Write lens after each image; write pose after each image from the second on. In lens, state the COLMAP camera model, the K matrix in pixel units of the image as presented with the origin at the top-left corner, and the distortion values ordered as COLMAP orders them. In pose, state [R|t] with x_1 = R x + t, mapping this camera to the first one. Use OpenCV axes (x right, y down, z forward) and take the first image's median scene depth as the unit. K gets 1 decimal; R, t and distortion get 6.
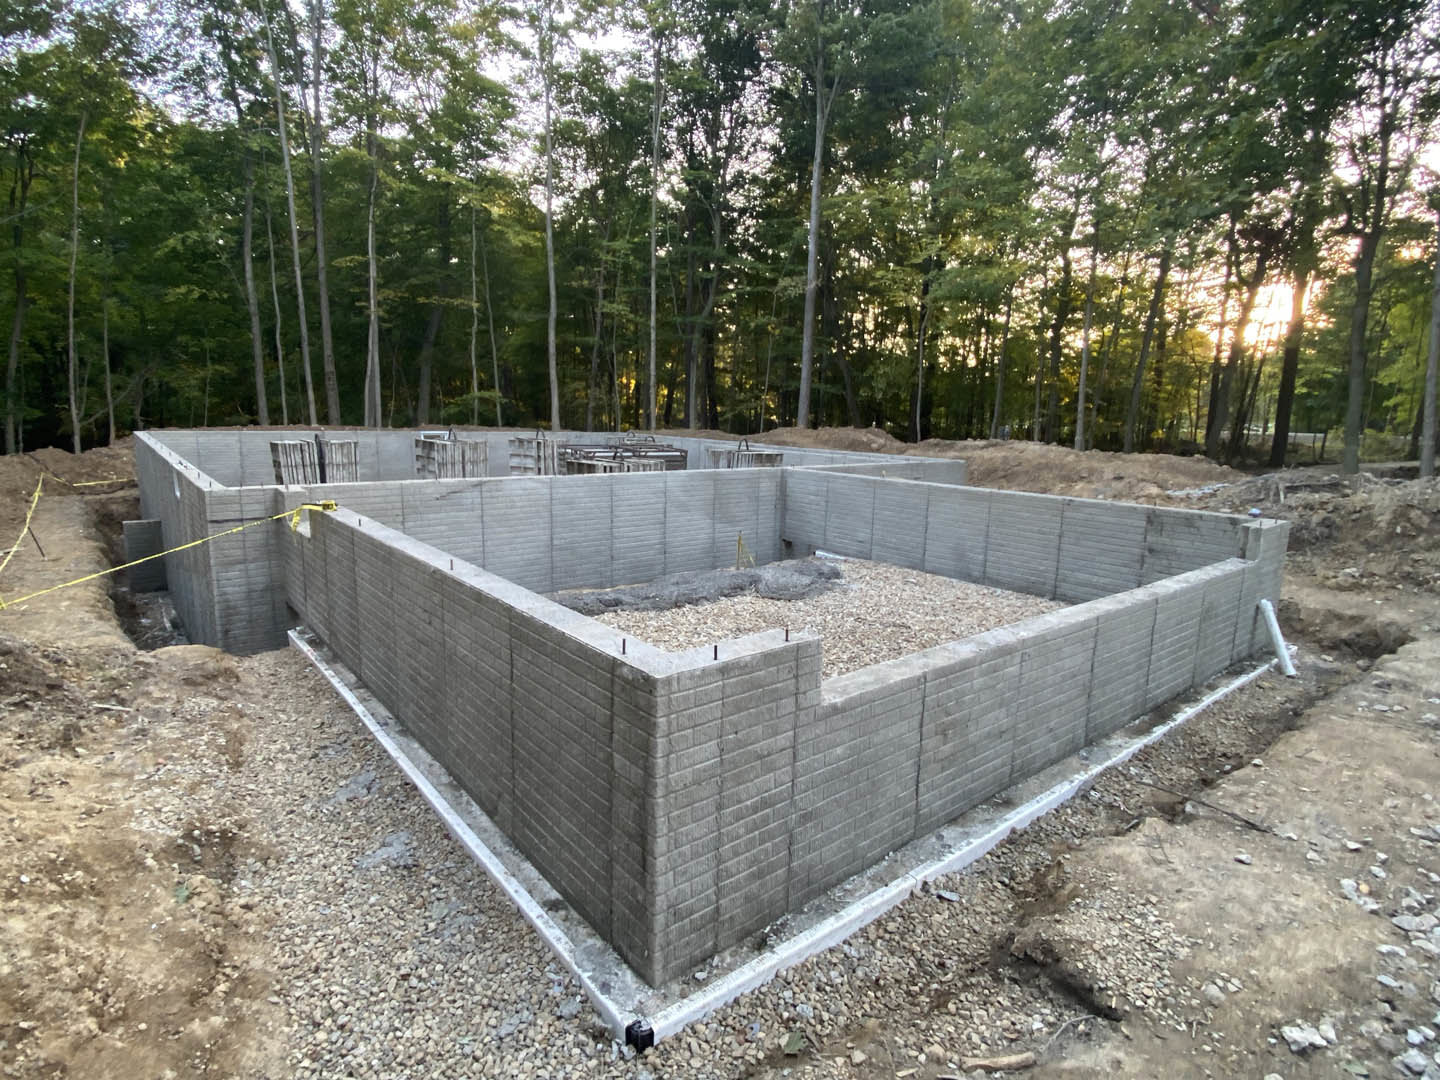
lens RADIAL K [[747.5, 0, 720.0], [0, 747.5, 540.0], [0, 0, 1]] dist [0.023298, -0.000128]
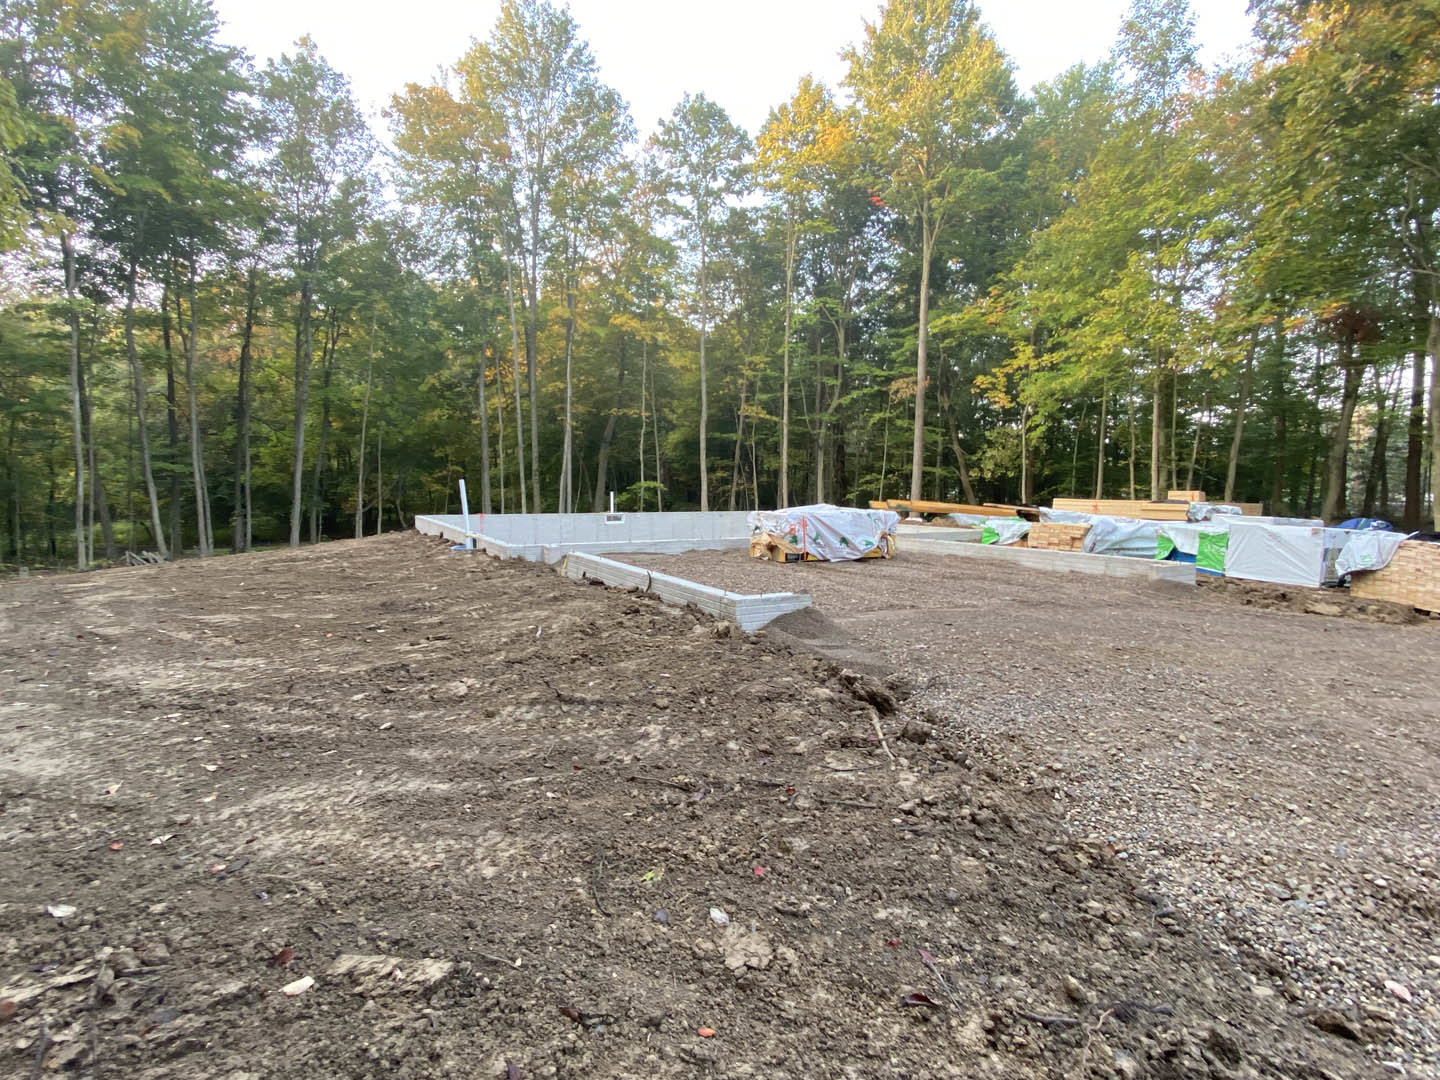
lens RADIAL K [[726.9, 0, 720.0], [0, 726.9, 540.0], [0, 0, 1]] dist [0.020567, -0.022617]
pose [[0.981379, -0.007847, -0.191920, 0.024710], [-0.012192, 0.994606, -0.103009, 0.016975], [0.191693, 0.103430, 0.975990, -0.114314]]
